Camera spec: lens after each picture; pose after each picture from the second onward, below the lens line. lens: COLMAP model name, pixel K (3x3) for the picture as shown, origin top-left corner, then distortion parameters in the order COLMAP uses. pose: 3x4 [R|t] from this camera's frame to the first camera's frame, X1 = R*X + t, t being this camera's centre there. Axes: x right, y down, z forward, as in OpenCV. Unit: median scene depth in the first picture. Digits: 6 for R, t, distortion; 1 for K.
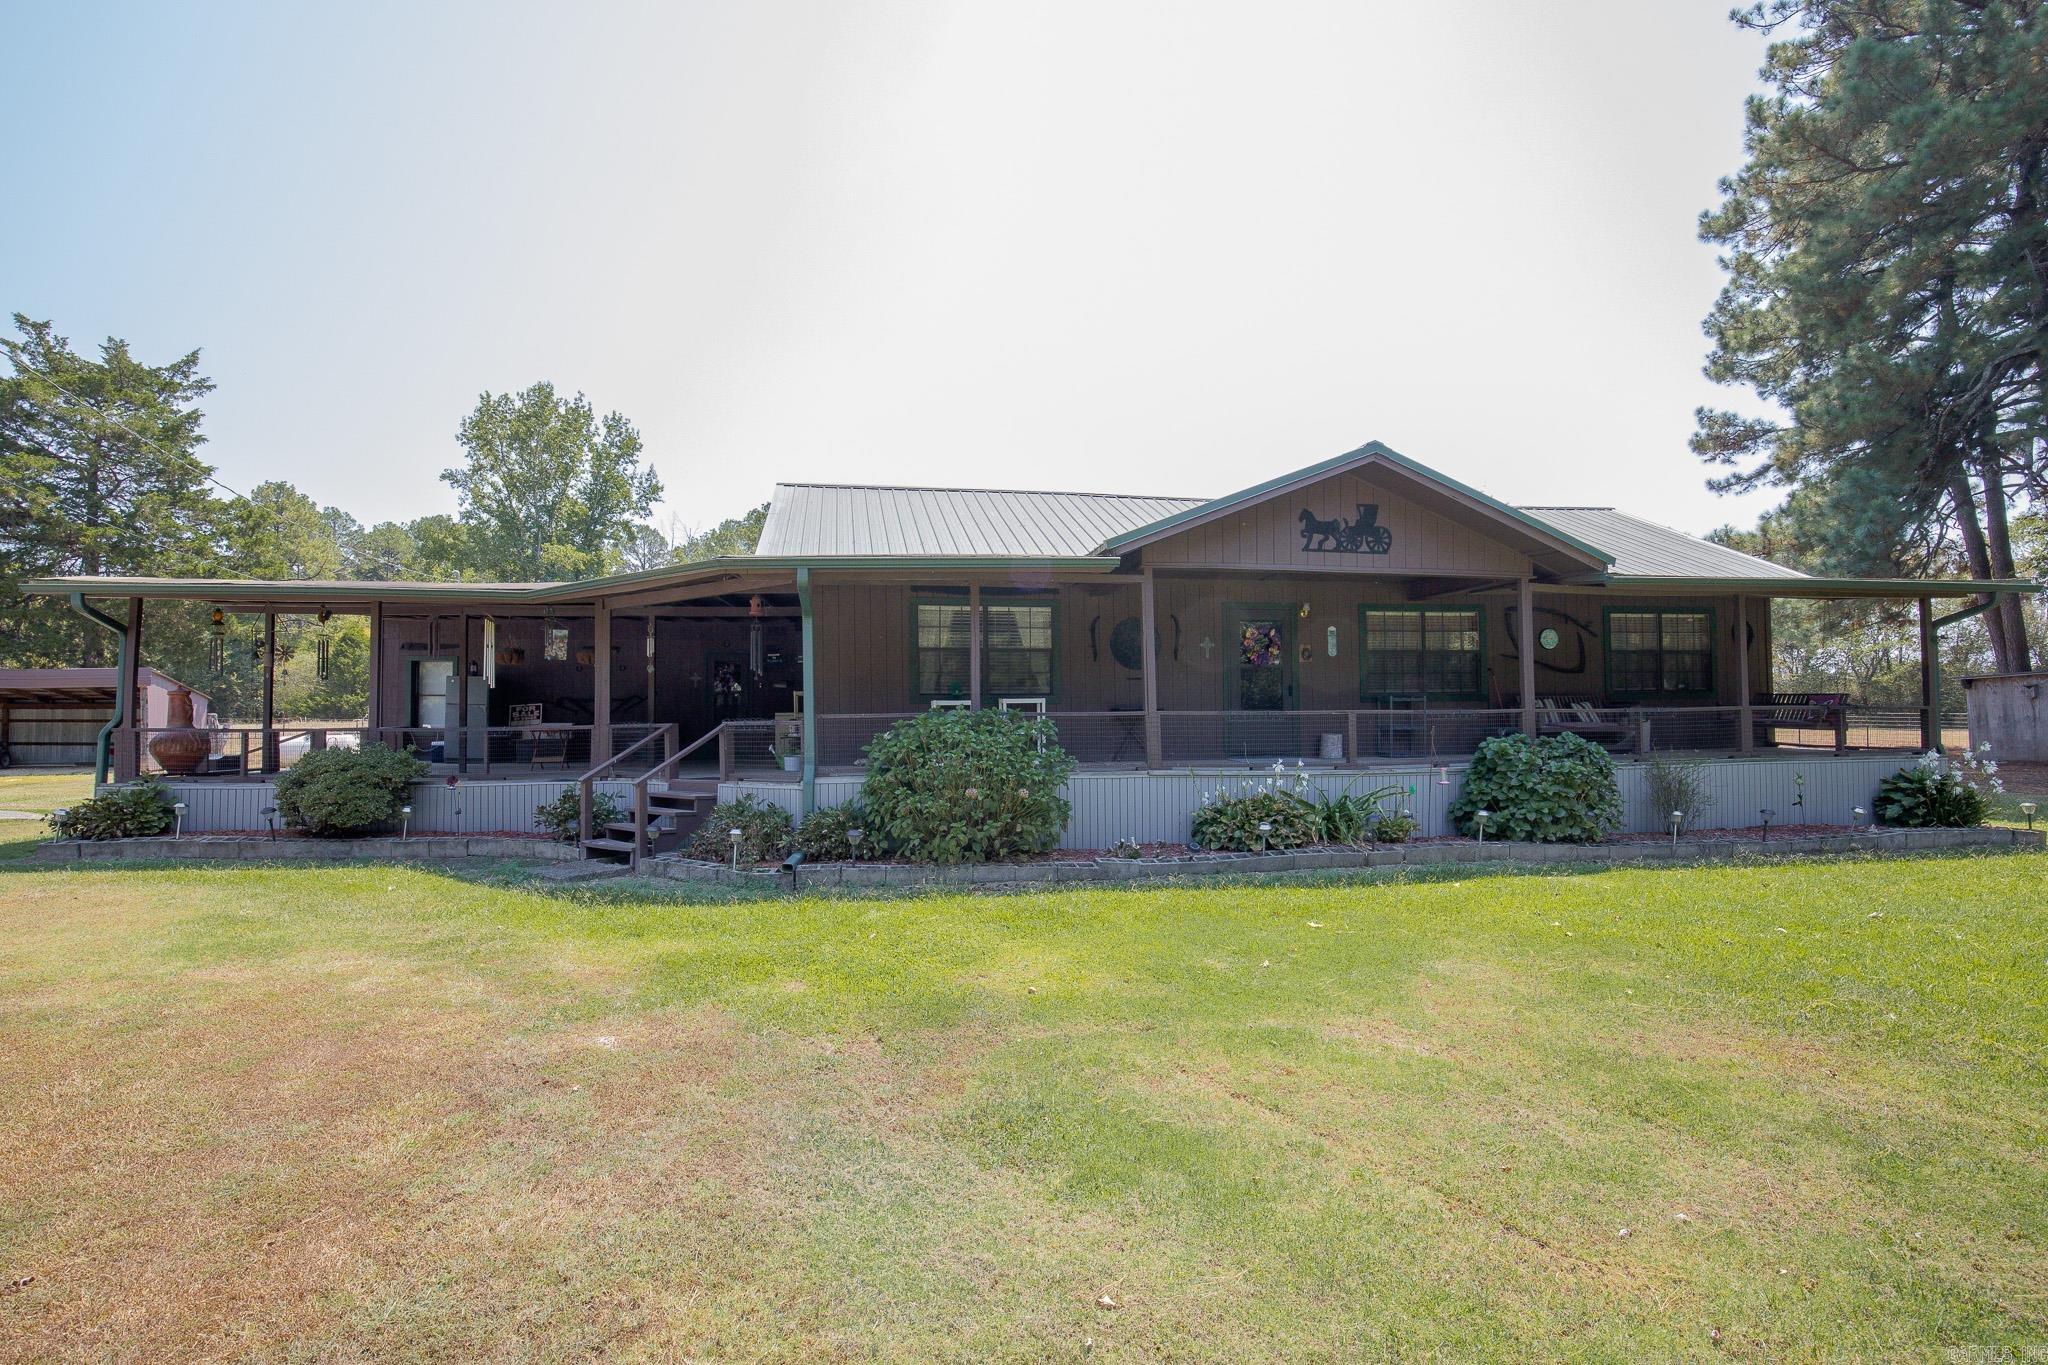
lens RADIAL K [[923.3, 0, 1024.2], [0, 923.3, 691.7], [0, 0, 1]] dist [-0.027021, 0.002348]
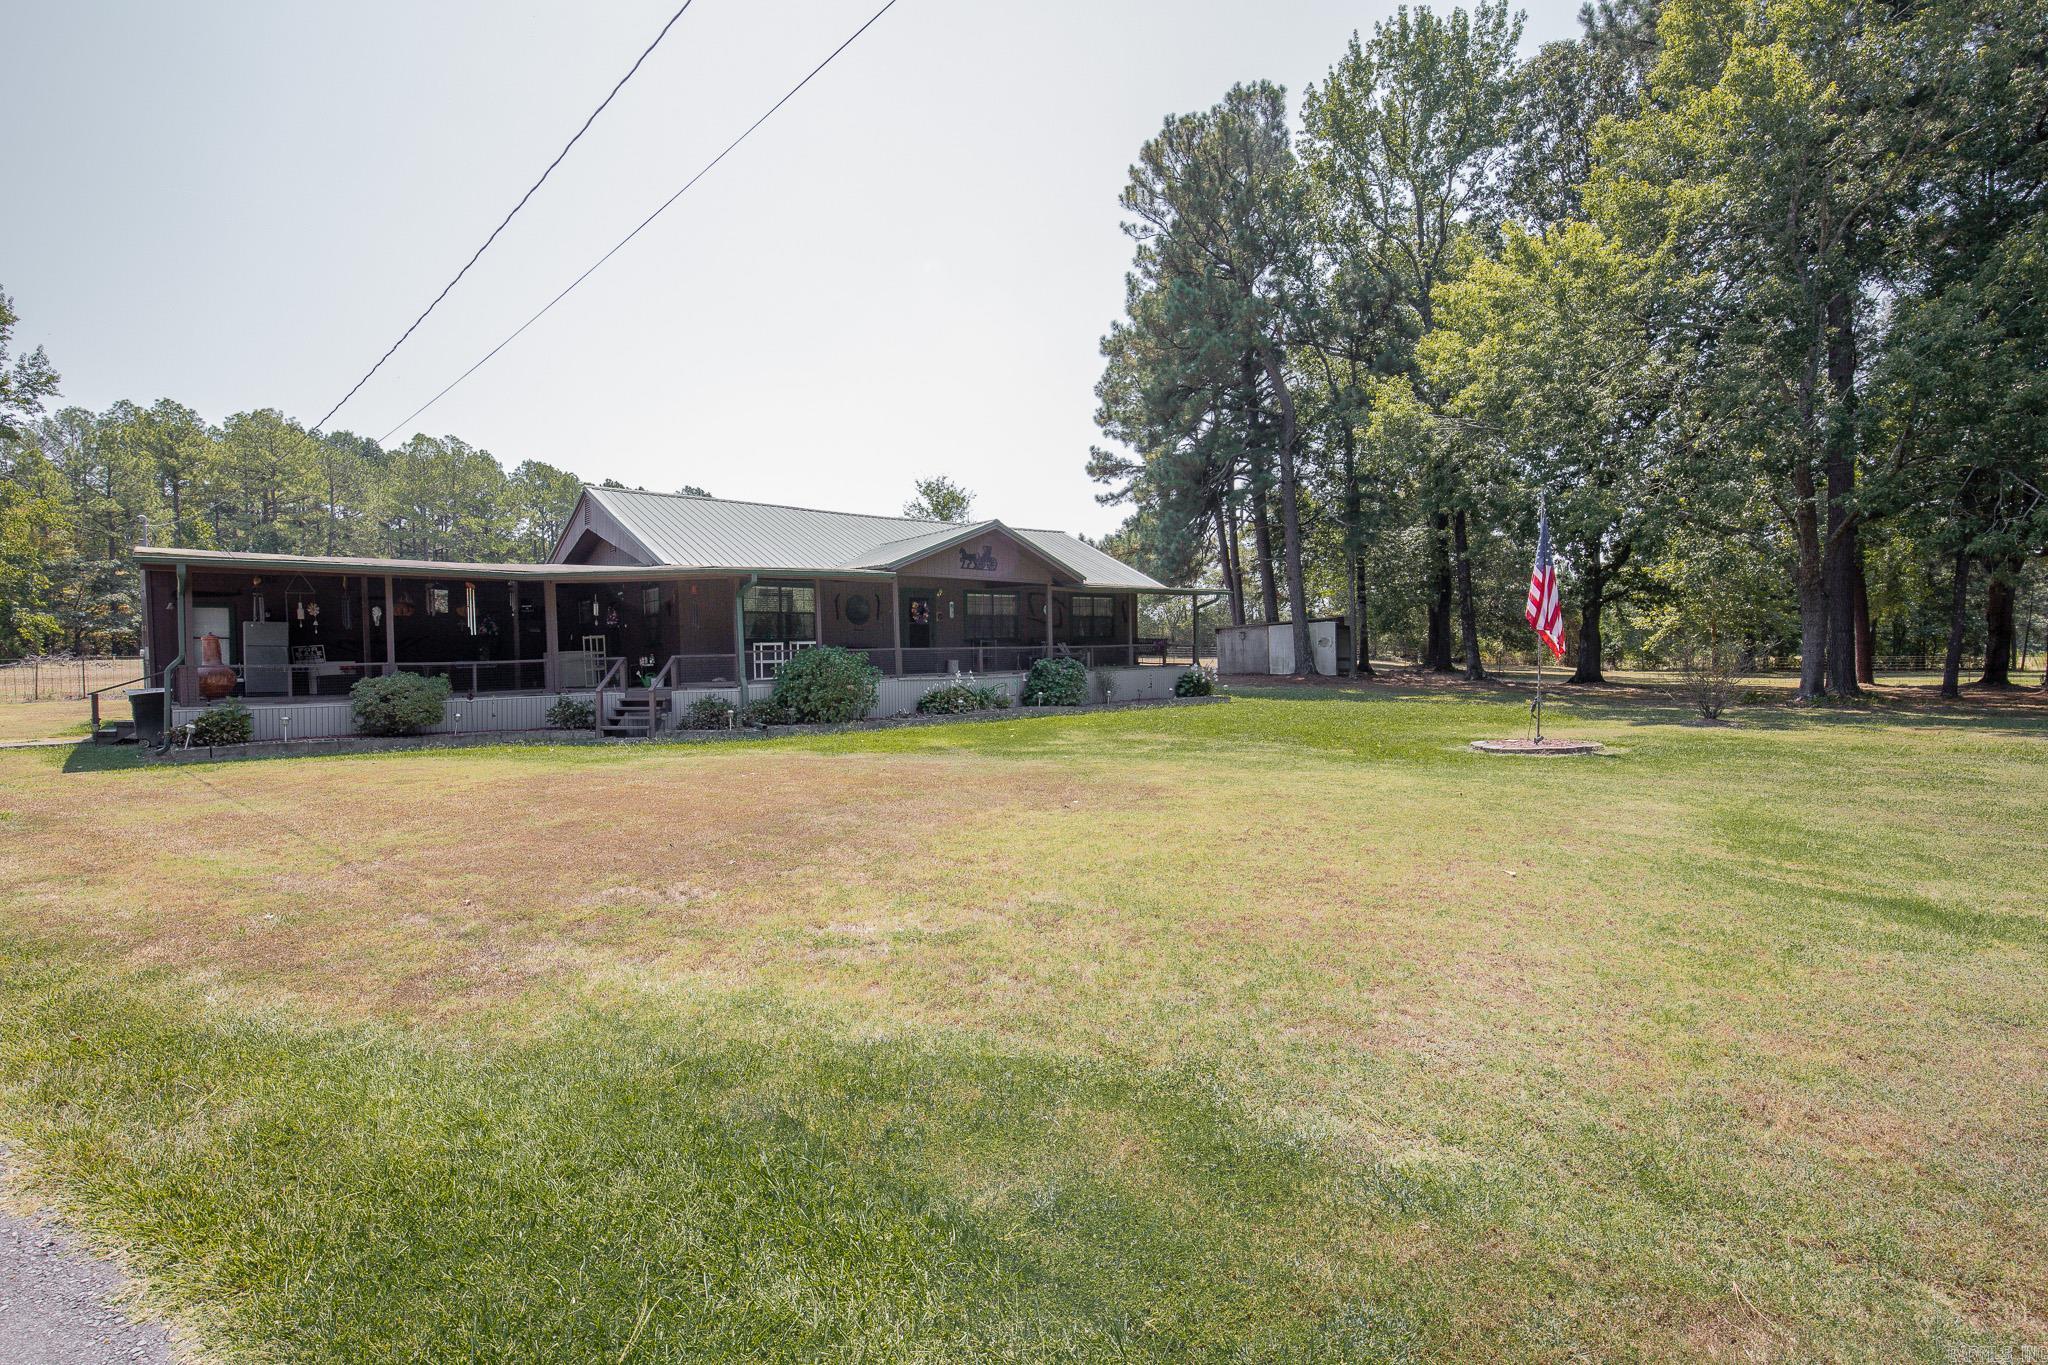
lens RADIAL K [[923.3, 0, 1004.3], [0, 923.3, 675.9], [0, 0, 1]] dist [-0.027021, 0.002348]
pose [[0.842737, -0.020914, 0.537919, -0.534990], [-0.006345, 0.998790, 0.048772, -0.012561], [-0.538288, -0.044515, 0.841584, -0.575216]]
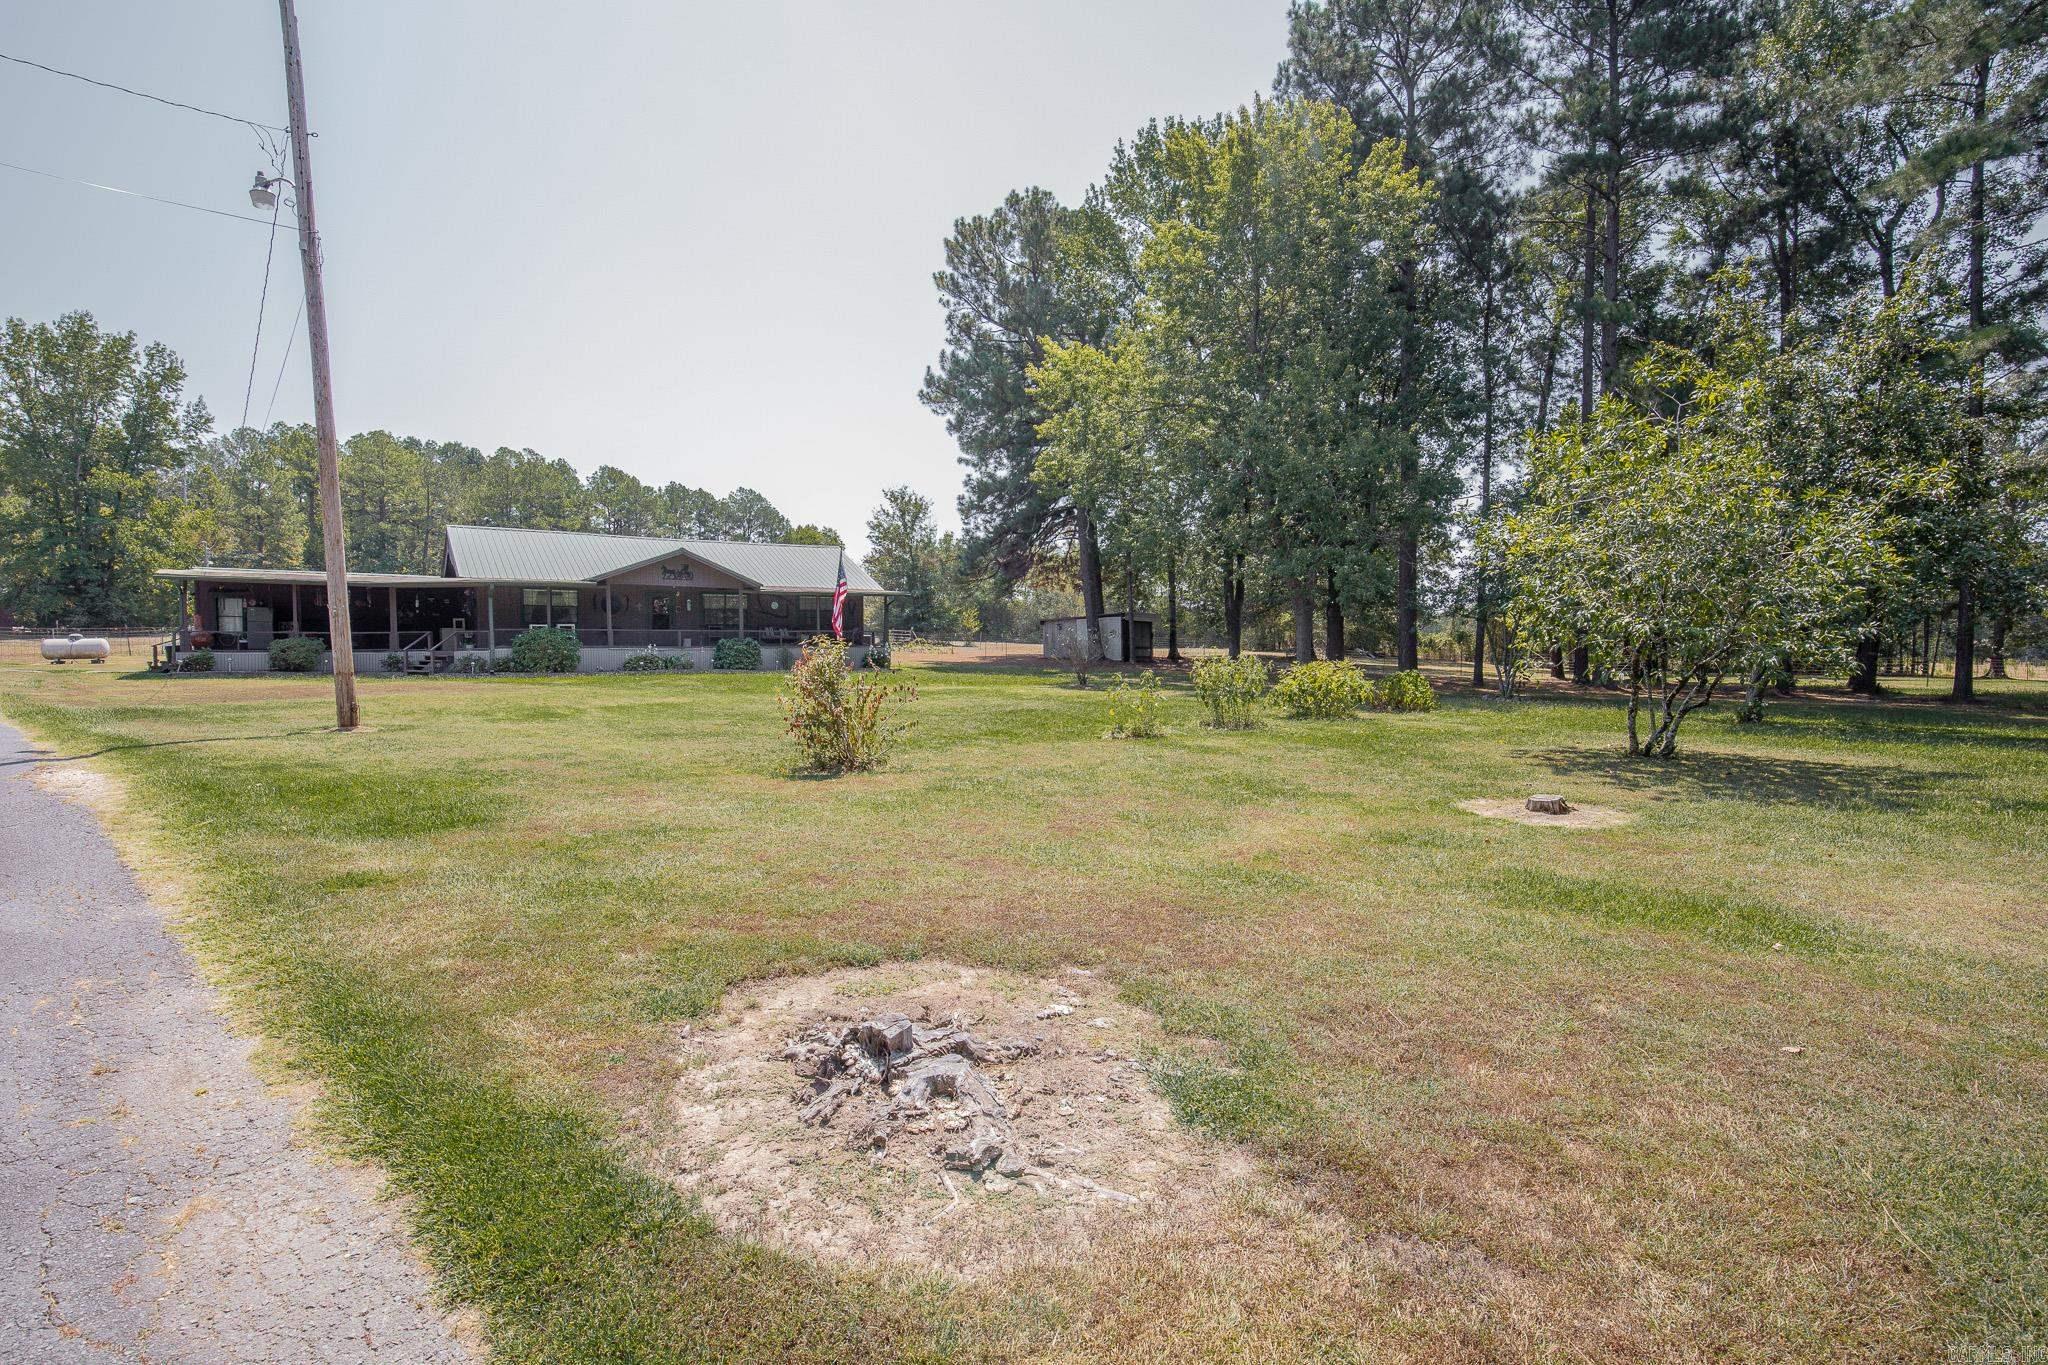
lens RADIAL K [[923.3, 0, 1023.1], [0, 923.3, 686.5], [0, 0, 1]] dist [-0.027021, 0.002348]
pose [[0.902097, -0.011518, 0.431379, 0.039993], [-0.023654, 0.996821, 0.076082, -0.041787], [-0.430884, -0.078837, 0.898957, -1.809998]]
